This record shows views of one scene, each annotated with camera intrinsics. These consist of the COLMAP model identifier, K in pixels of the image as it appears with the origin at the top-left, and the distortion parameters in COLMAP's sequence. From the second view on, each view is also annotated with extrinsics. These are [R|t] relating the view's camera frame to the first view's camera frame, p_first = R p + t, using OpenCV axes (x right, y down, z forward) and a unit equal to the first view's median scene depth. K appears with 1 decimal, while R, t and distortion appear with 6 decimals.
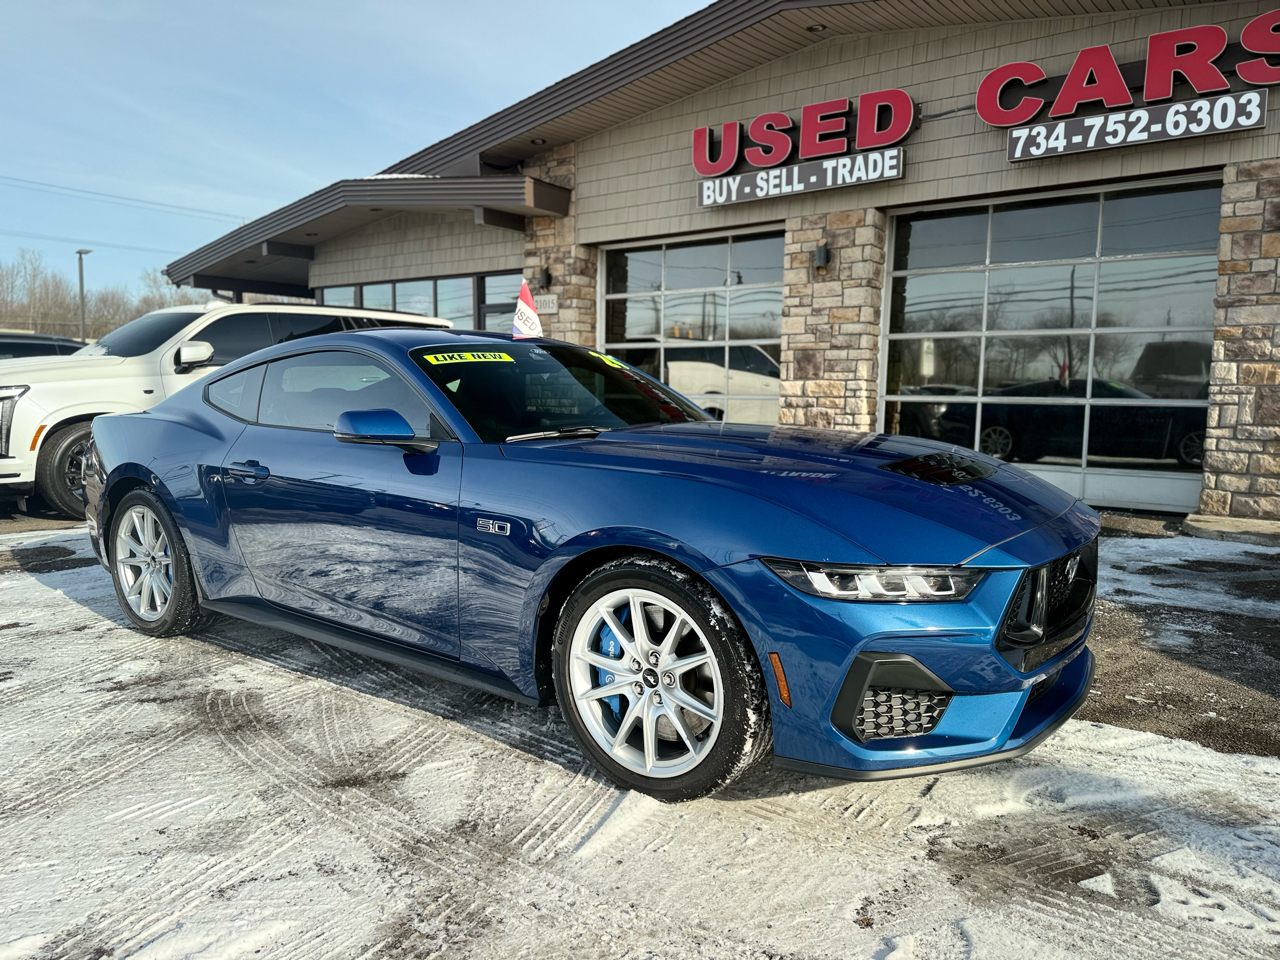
lens RADIAL K [[884.7, 0, 638.7], [0, 884.7, 495.6], [0, 0, 1]] dist [0.087058, -0.113649]
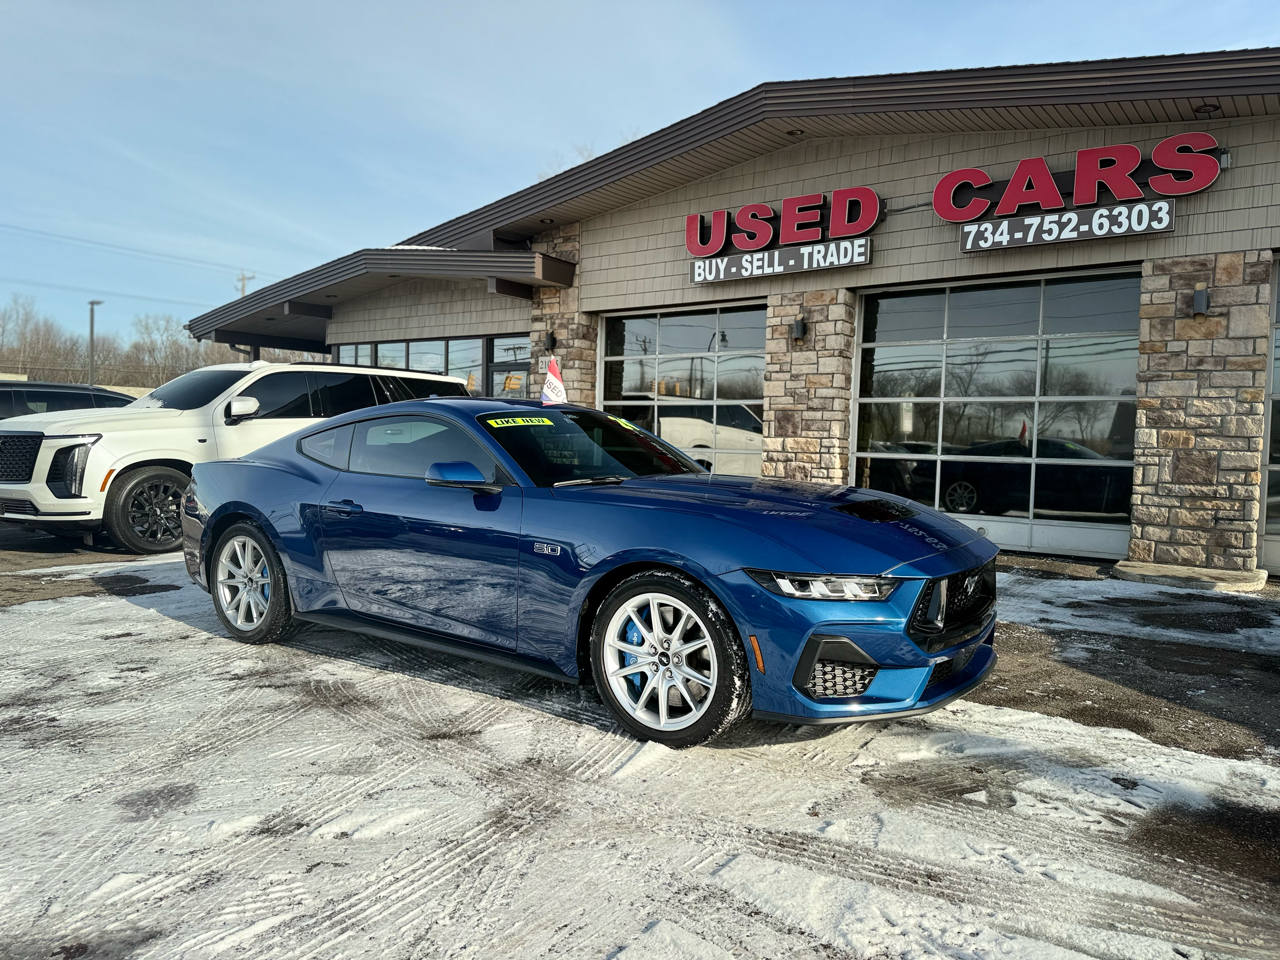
lens RADIAL K [[882.8, 0, 638.7], [0, 882.8, 490.5], [0, 0, 1]] dist [0.117974, -0.180434]
pose [[0.999777, 0.012974, 0.016660, -0.014606], [-0.011911, 0.997980, -0.062395, 0.008552], [-0.017436, 0.062183, 0.997912, -0.108383]]
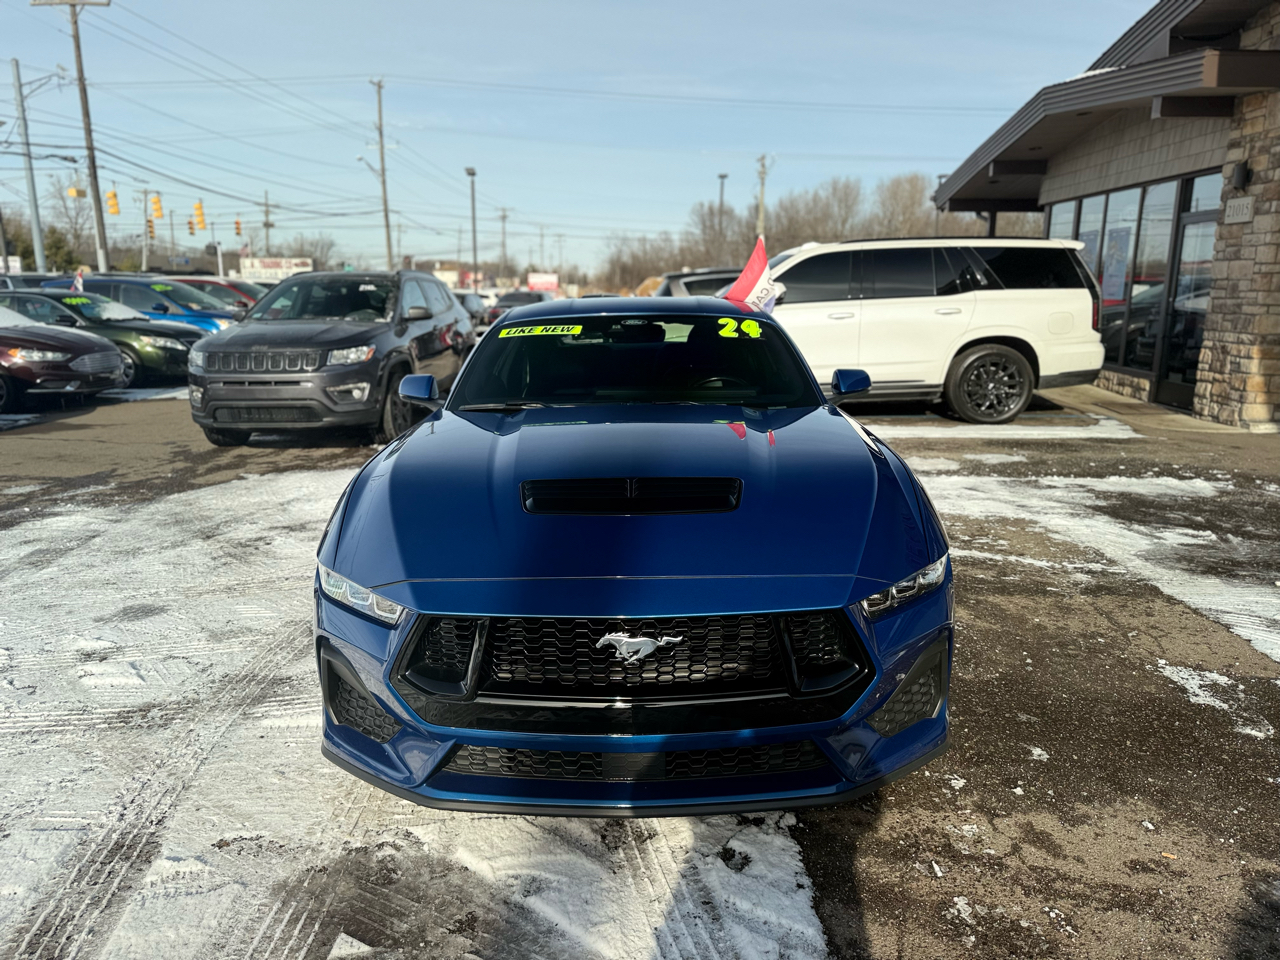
lens RADIAL K [[901.3, 0, 640.0], [0, 901.3, 480.0], [0, 0, 1]] dist [0.040715, -0.054568]
pose [[0.584696, 0.162064, -0.794900, 0.319944], [-0.097212, 0.986779, 0.129679, -0.047979], [0.805407, 0.001451, 0.592720, 0.158645]]
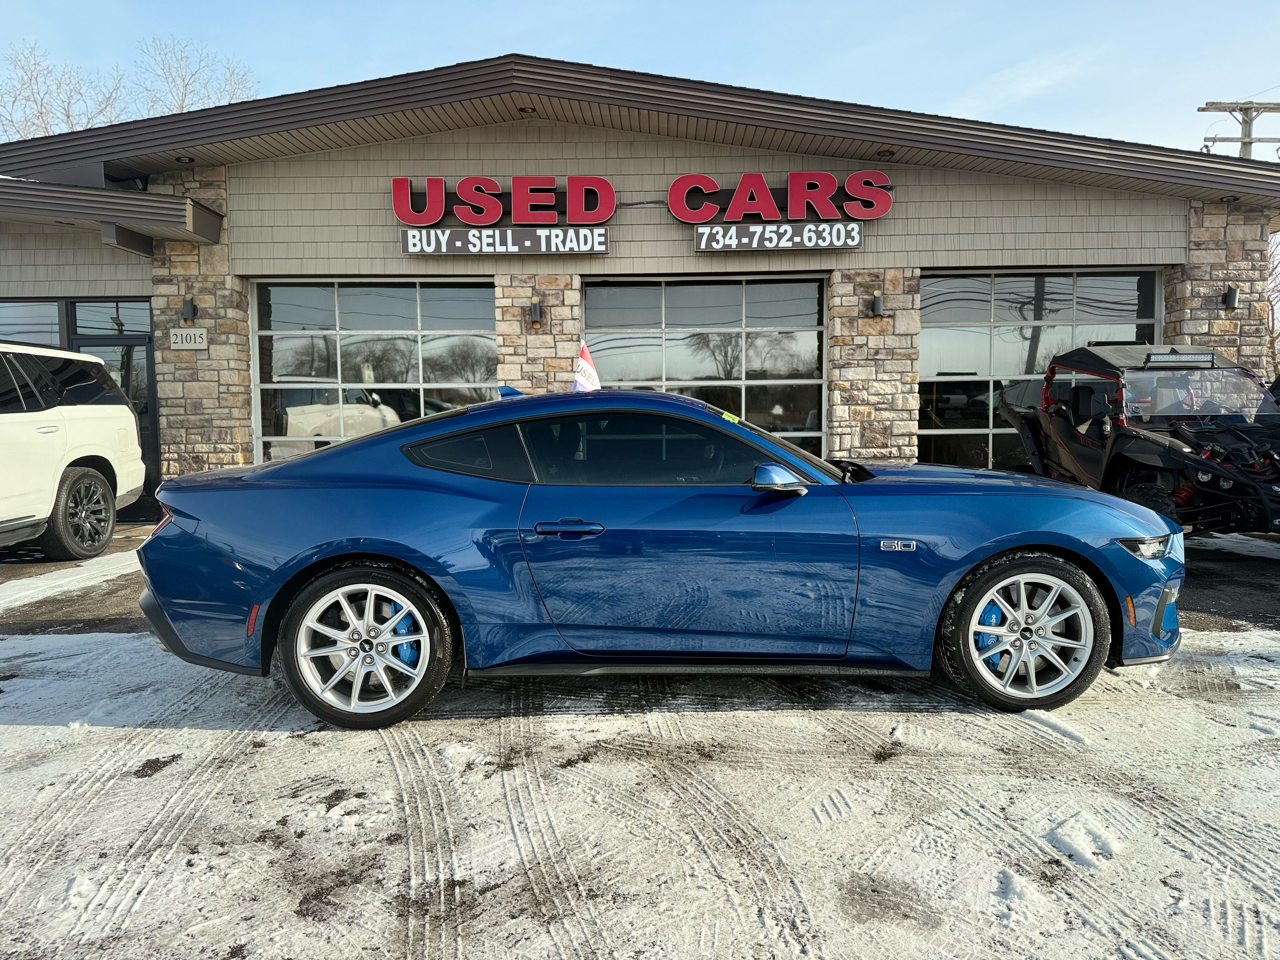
lens RADIAL K [[880.5, 0, 637.0], [0, 880.5, 485.8], [0, 0, 1]] dist [0.133621, -0.214564]
pose [[0.792375, -0.063078, 0.606764, -0.385955], [0.092158, 0.995602, -0.016849, -0.020065], [-0.603033, 0.069269, 0.794703, 0.052904]]
